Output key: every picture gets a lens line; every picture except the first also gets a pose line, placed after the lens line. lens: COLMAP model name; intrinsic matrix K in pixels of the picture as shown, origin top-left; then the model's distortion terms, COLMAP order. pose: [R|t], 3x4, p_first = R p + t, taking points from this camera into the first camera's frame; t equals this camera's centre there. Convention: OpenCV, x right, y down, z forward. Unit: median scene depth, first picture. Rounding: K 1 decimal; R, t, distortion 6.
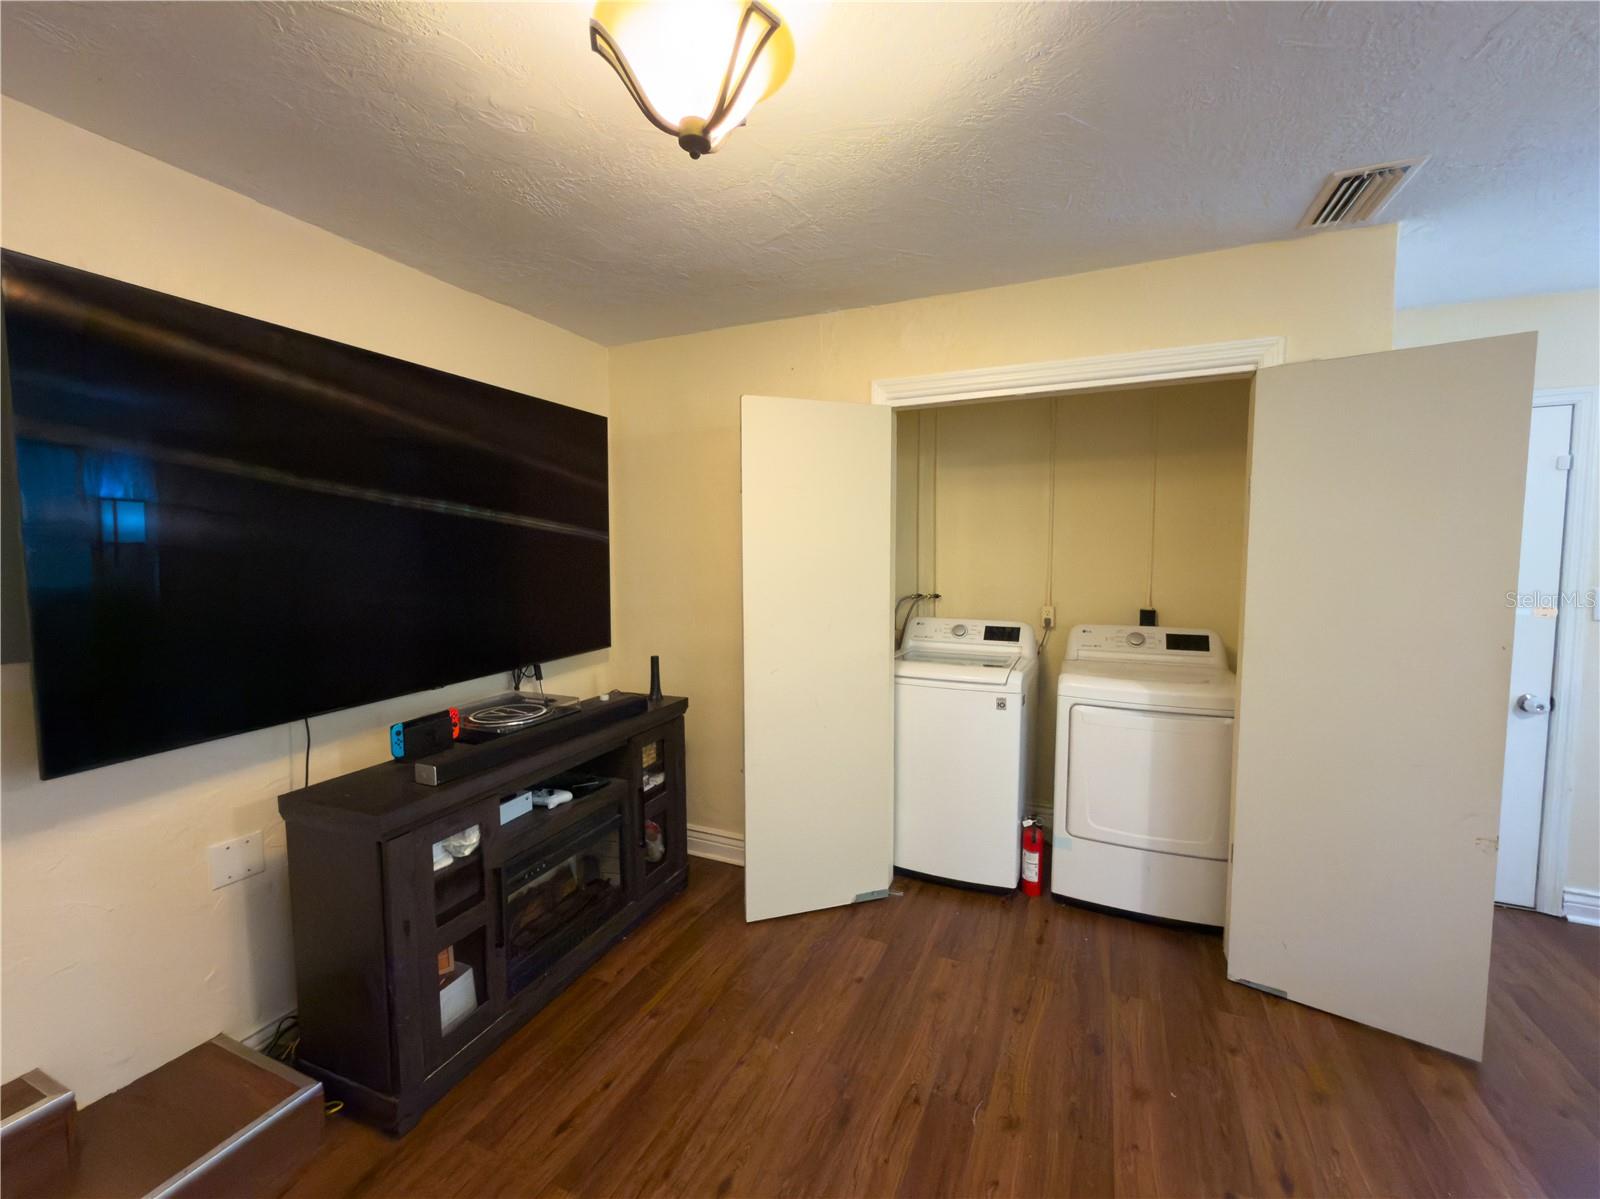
lens RADIAL K [[635.4, 0, 793.5], [0, 635.4, 604.9], [0, 0, 1]] dist [-0.000824, -0.000754]
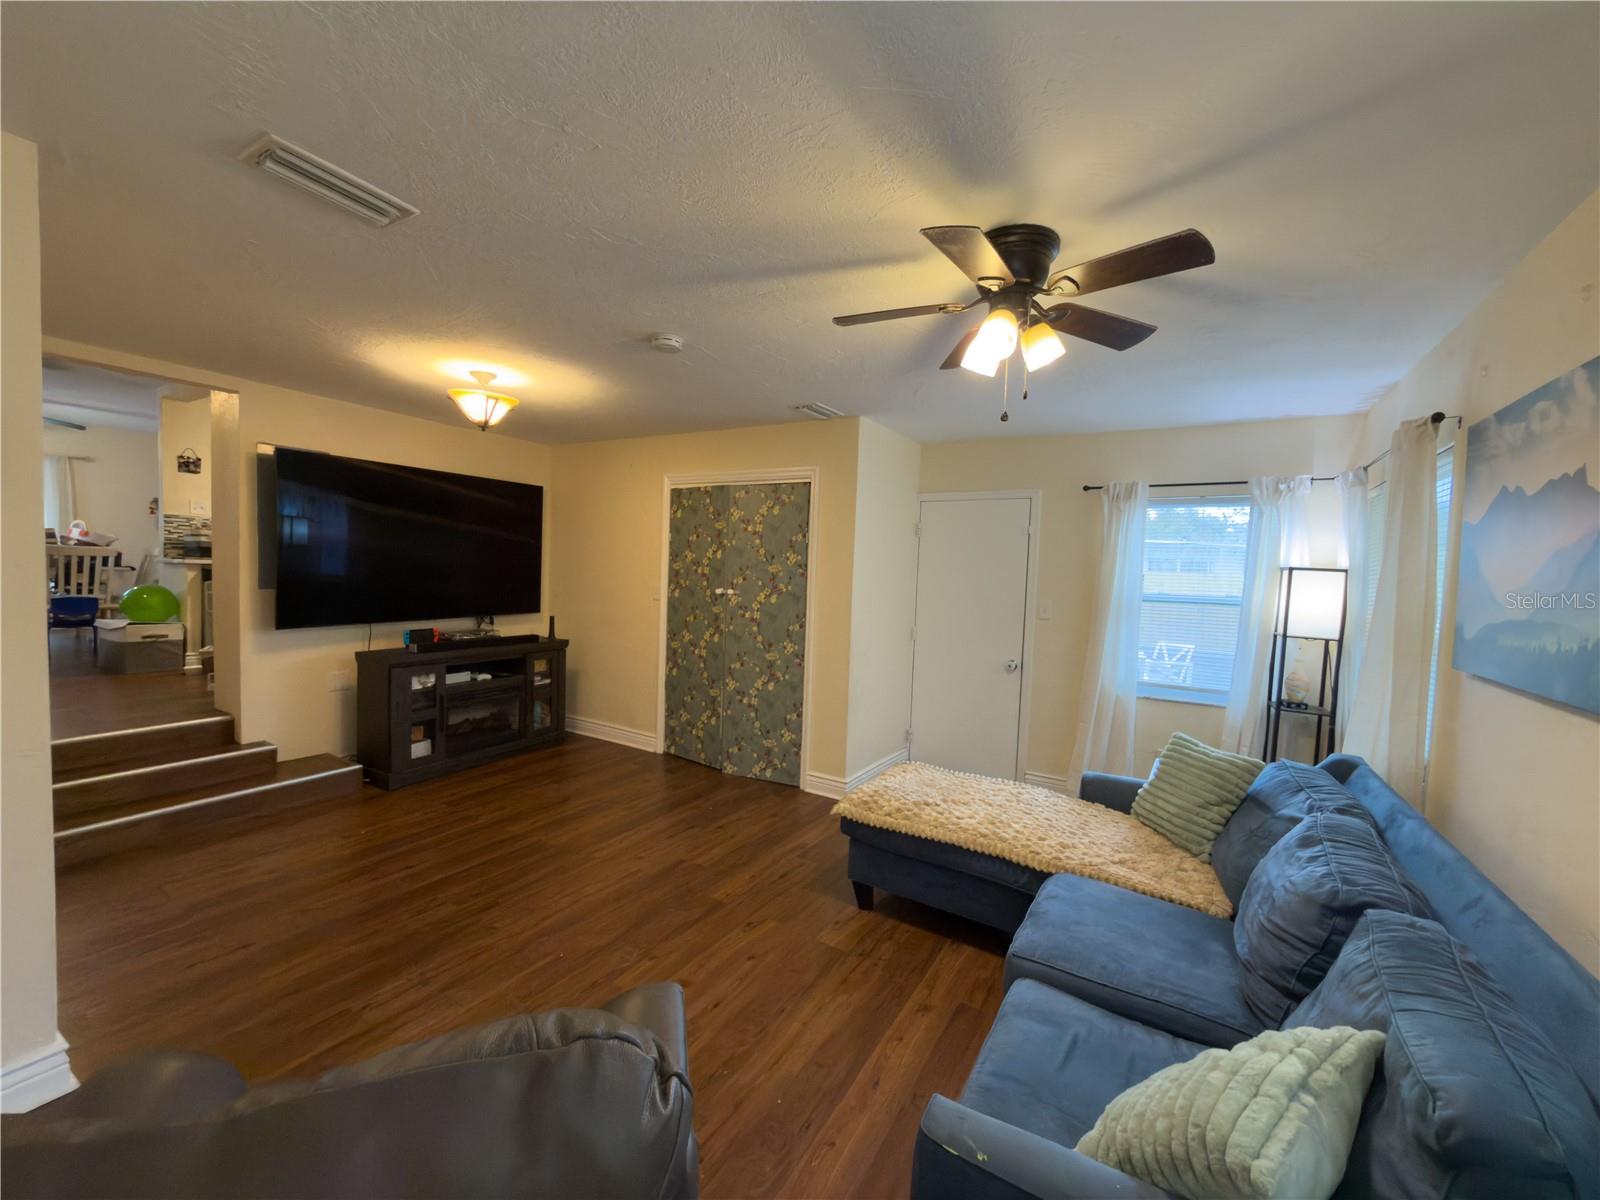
lens RADIAL K [[635.4, 0, 809.4], [0, 635.4, 606.3], [0, 0, 1]] dist [-0.000824, -0.000754]
pose [[0.992124, 0.046957, -0.116125, 0.920755], [-0.050631, 0.998299, -0.028896, 0.083085], [0.114571, 0.034548, 0.992814, -0.946832]]
